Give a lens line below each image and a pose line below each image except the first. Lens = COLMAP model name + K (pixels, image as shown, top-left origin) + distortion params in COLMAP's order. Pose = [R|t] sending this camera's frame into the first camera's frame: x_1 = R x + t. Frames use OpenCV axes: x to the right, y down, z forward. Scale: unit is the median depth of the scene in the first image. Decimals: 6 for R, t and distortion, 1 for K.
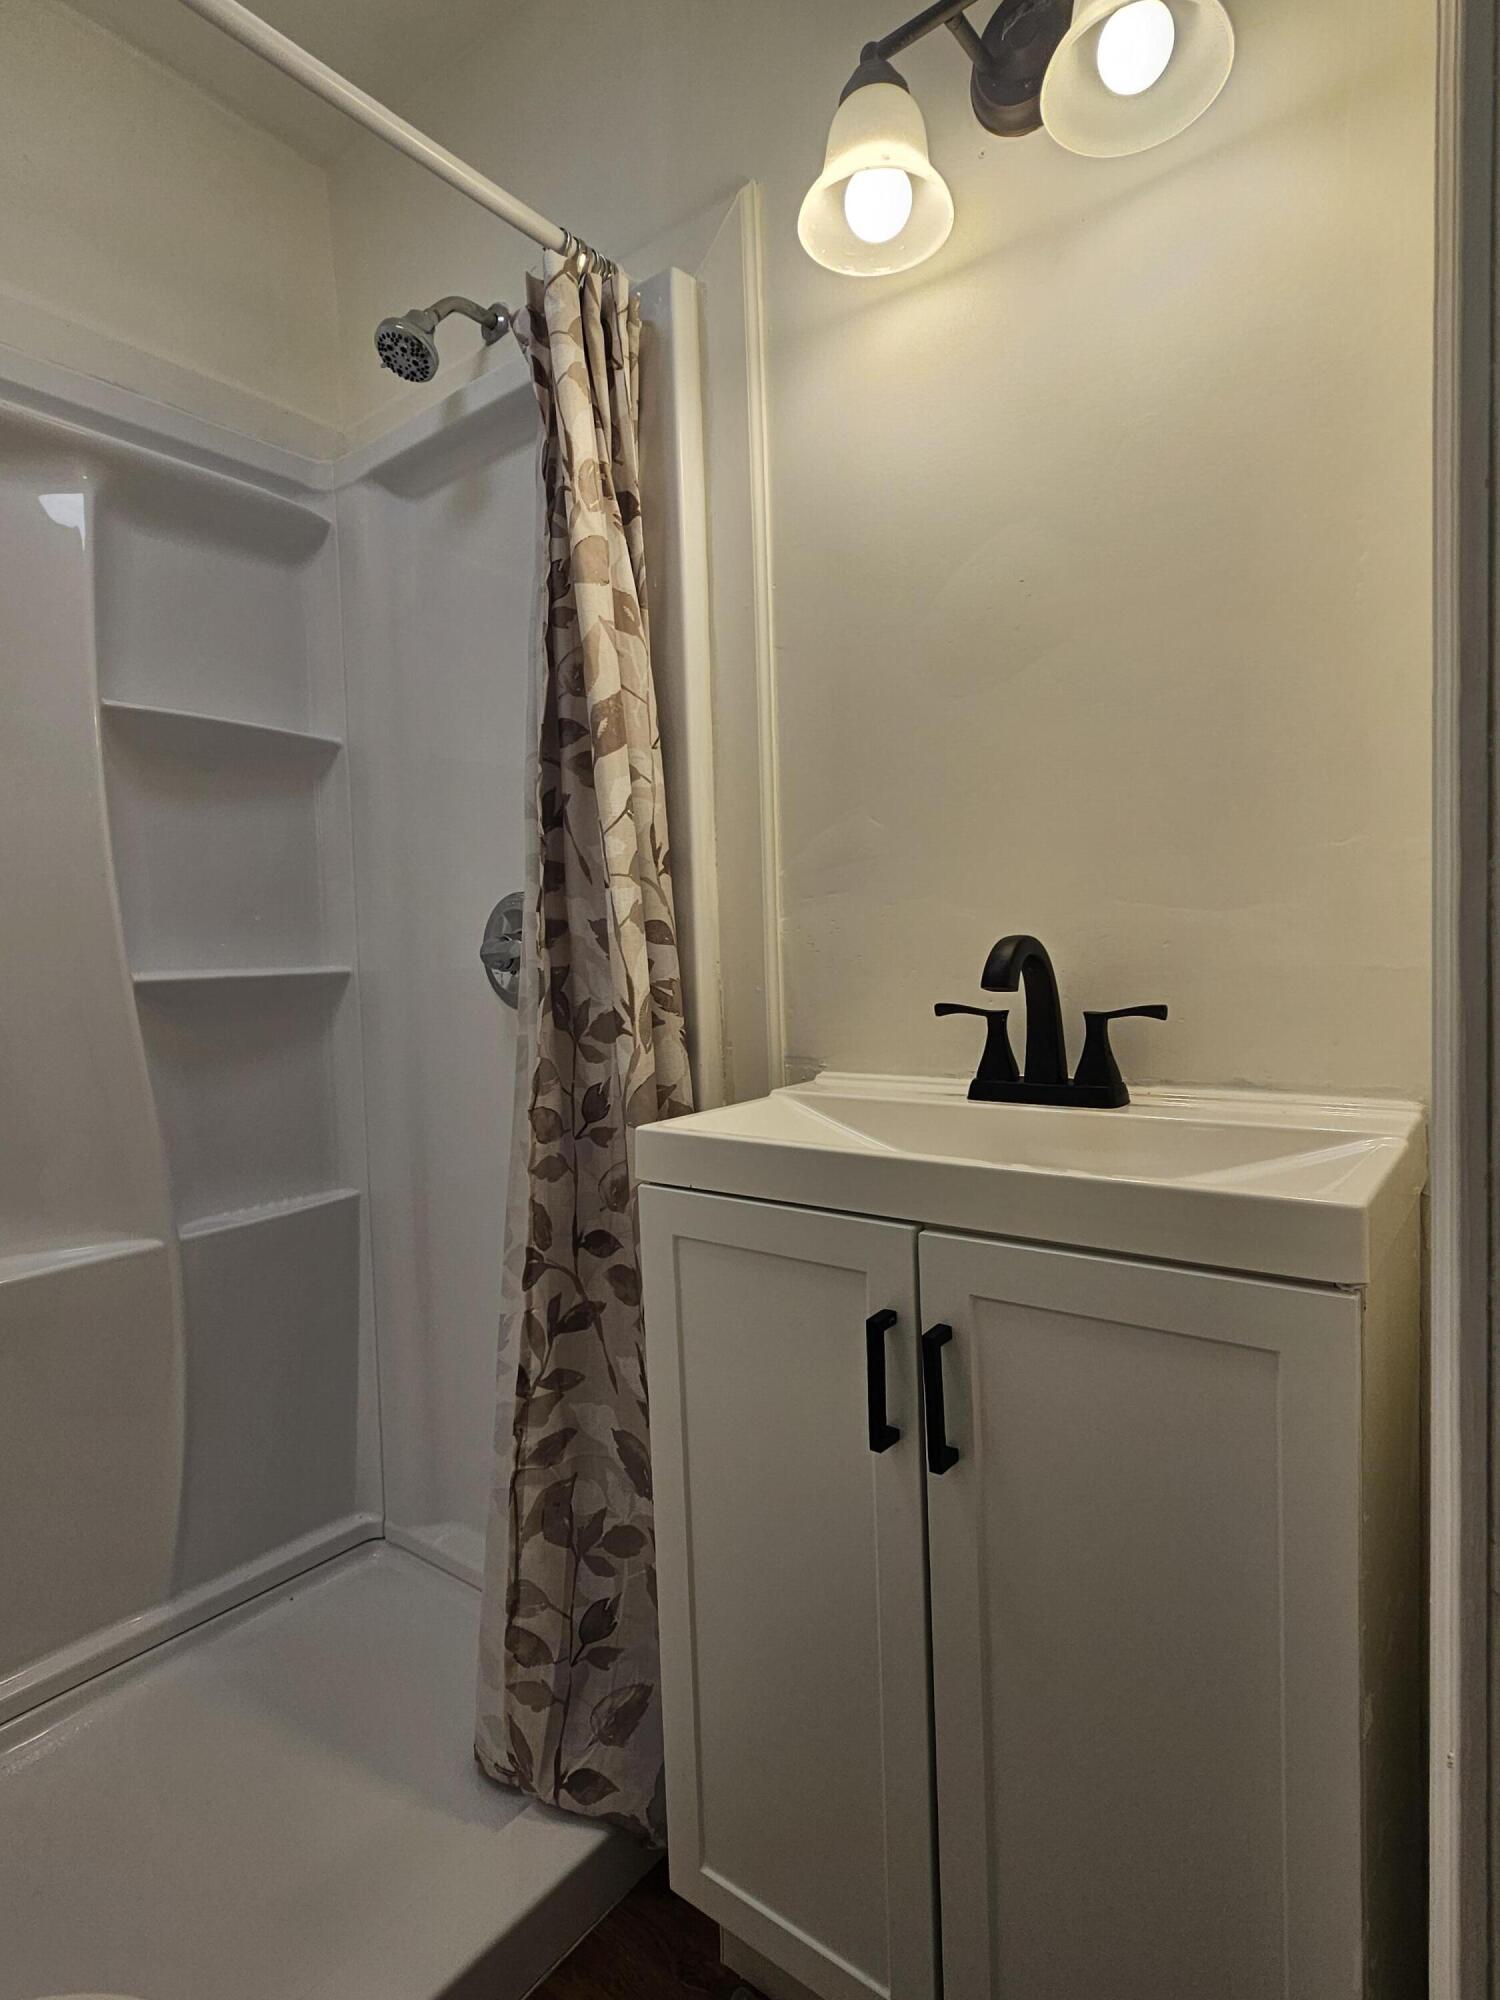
lens RADIAL K [[1043.6, 0, 742.4], [0, 1043.6, 1011.6], [0, 0, 1]] dist [0.002607, -0.001872]
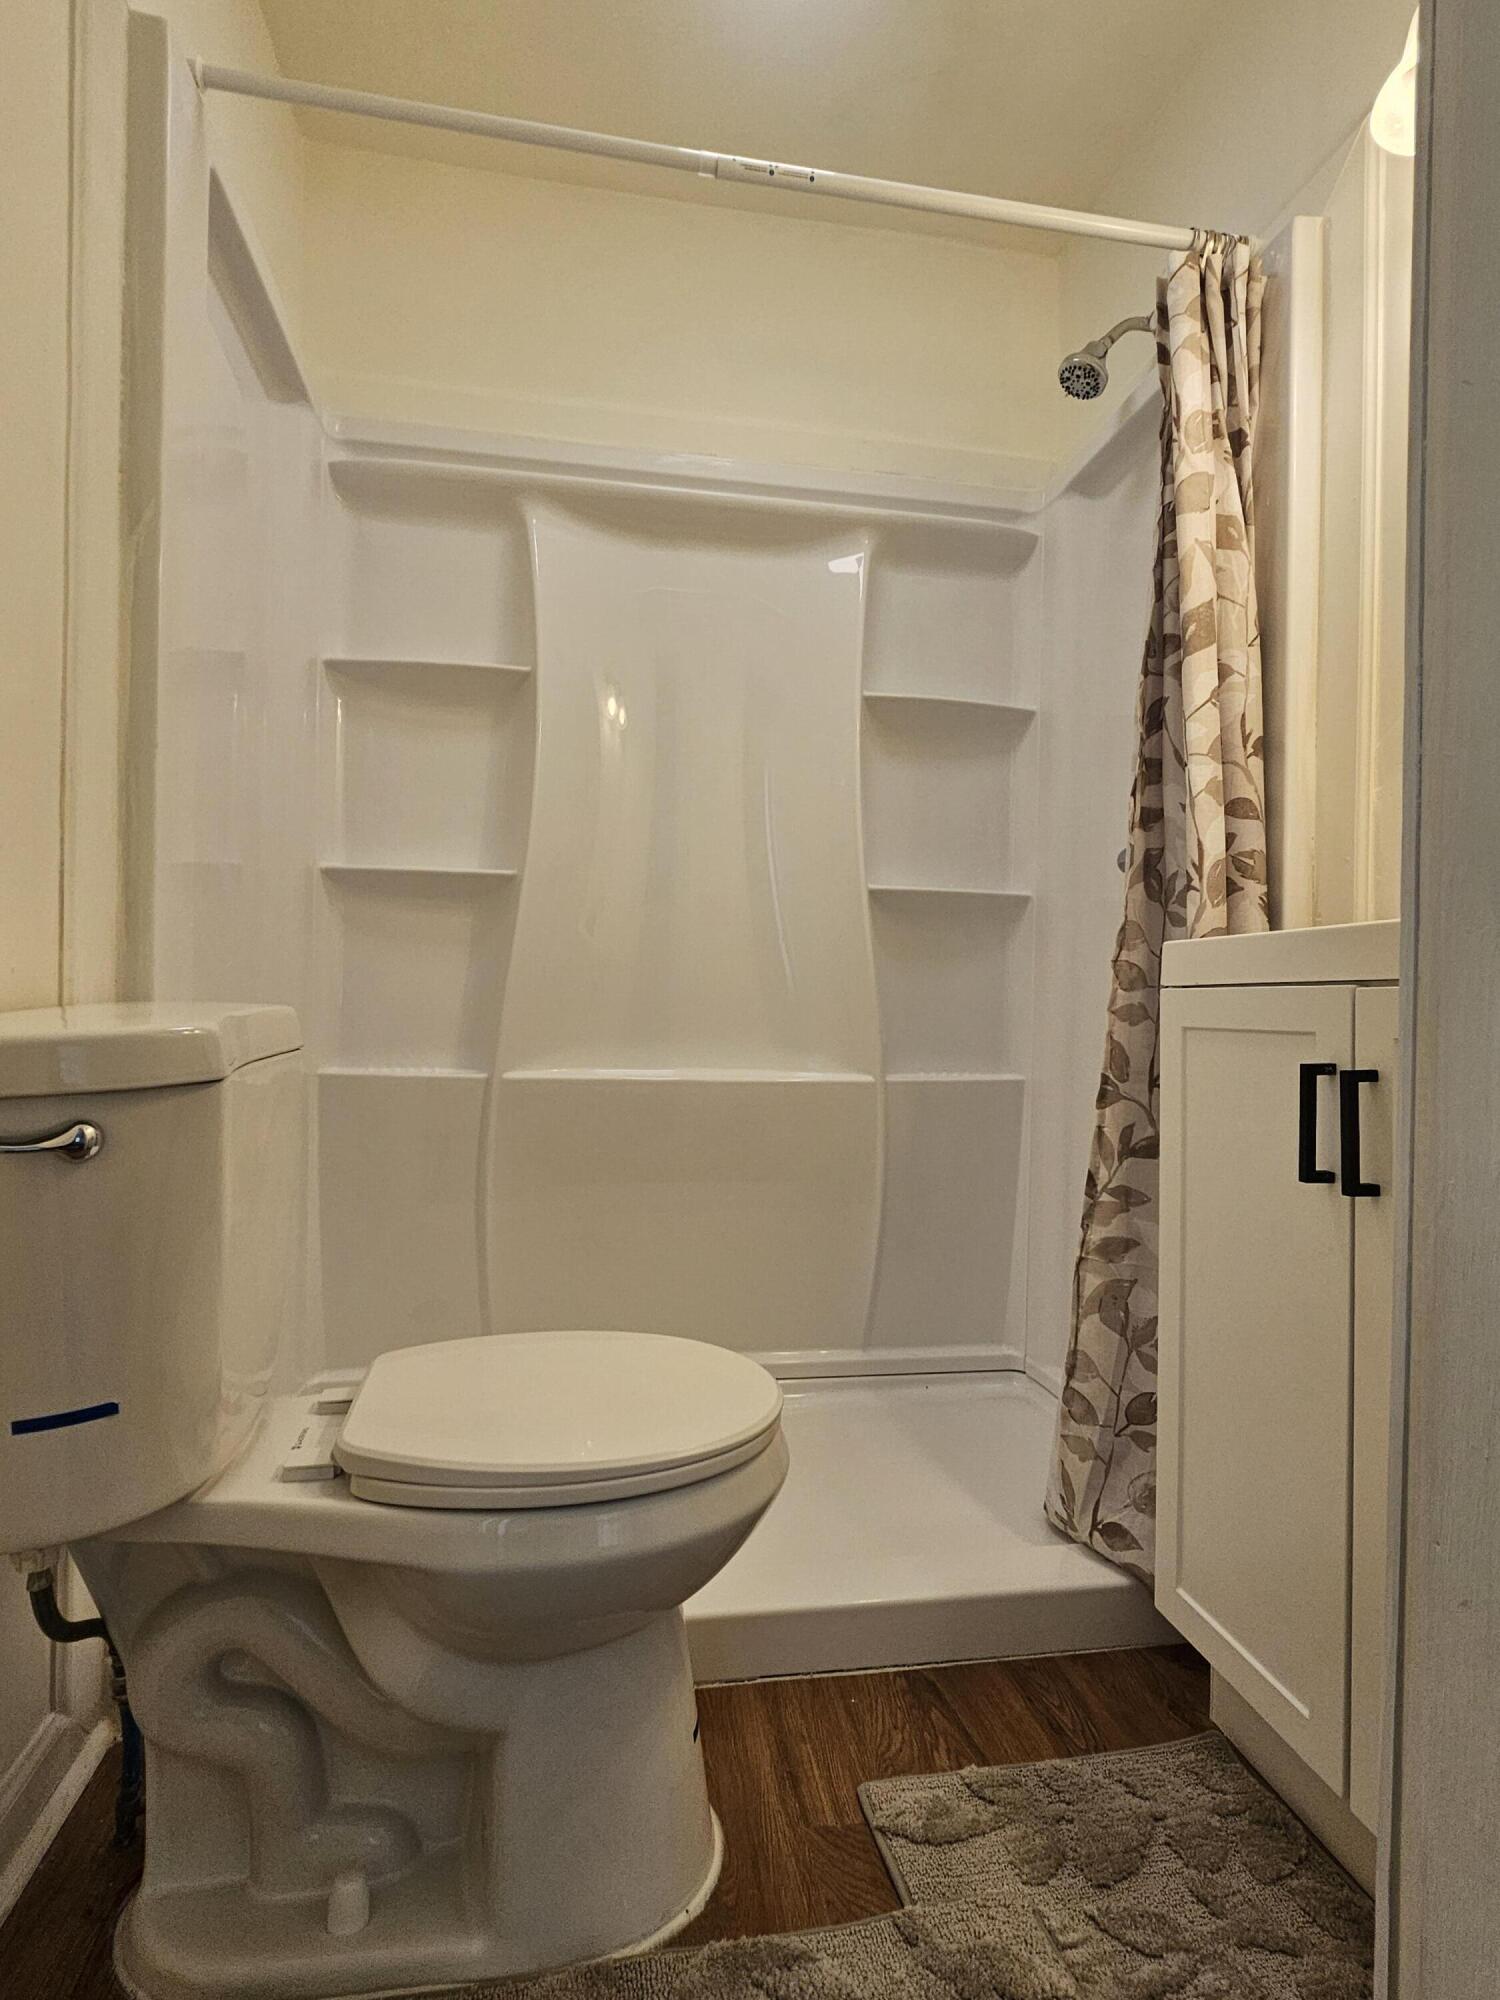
lens RADIAL K [[1043.6, 0, 750.8], [0, 1043.6, 1003.8], [0, 0, 1]] dist [0.002607, -0.001872]
pose [[0.745178, 0.043522, -0.665444, 0.282938], [-0.077488, 0.996760, -0.021583, 0.199413], [0.662348, 0.067647, 0.746136, -0.168121]]
